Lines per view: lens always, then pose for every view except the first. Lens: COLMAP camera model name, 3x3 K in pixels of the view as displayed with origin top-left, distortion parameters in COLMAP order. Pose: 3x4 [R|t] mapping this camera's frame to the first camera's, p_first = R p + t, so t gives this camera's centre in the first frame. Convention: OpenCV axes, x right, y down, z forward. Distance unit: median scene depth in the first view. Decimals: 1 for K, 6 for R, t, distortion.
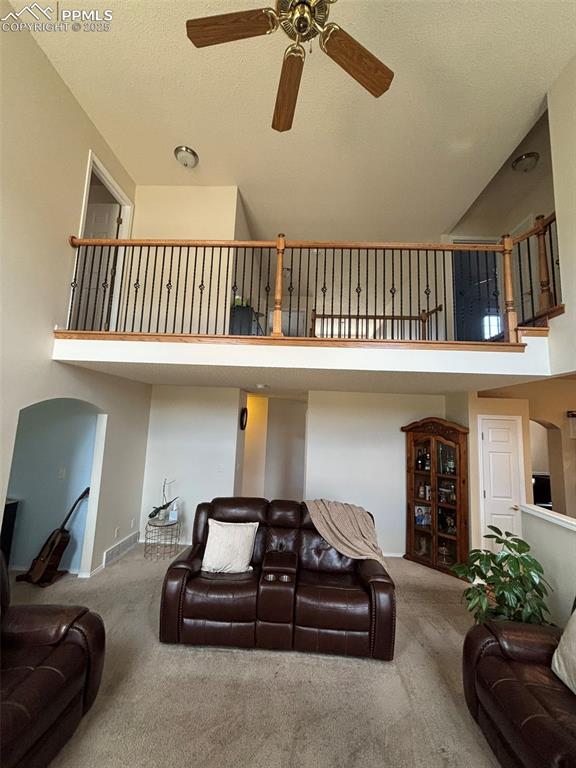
lens RADIAL K [[308.9, 0, 288.6], [0, 308.9, 385.2], [0, 0, 1]] dist [-0.001717, 0.000104]
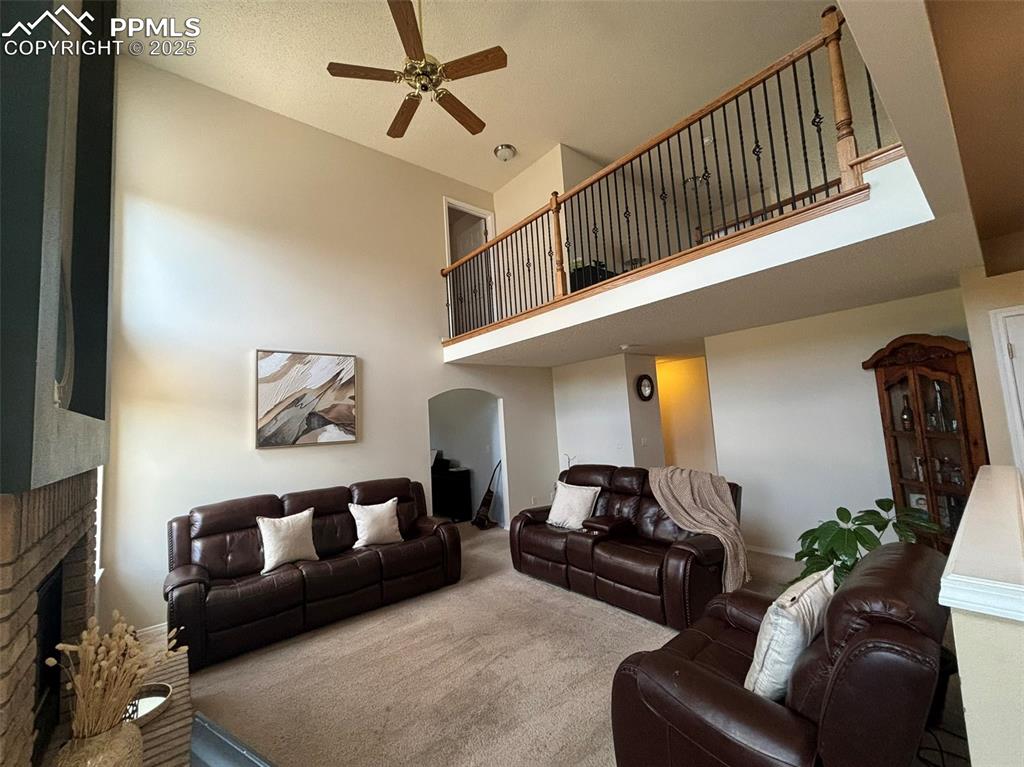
lens RADIAL K [[412.7, 0, 513.0], [0, 412.7, 385.1], [0, 0, 1]] dist [0.002158, 0.000042]
pose [[0.658578, -0.144649, -0.738479, 0.750975], [0.180430, 0.983078, -0.031651, 0.123501], [0.730561, -0.112400, 0.673533, -0.039295]]
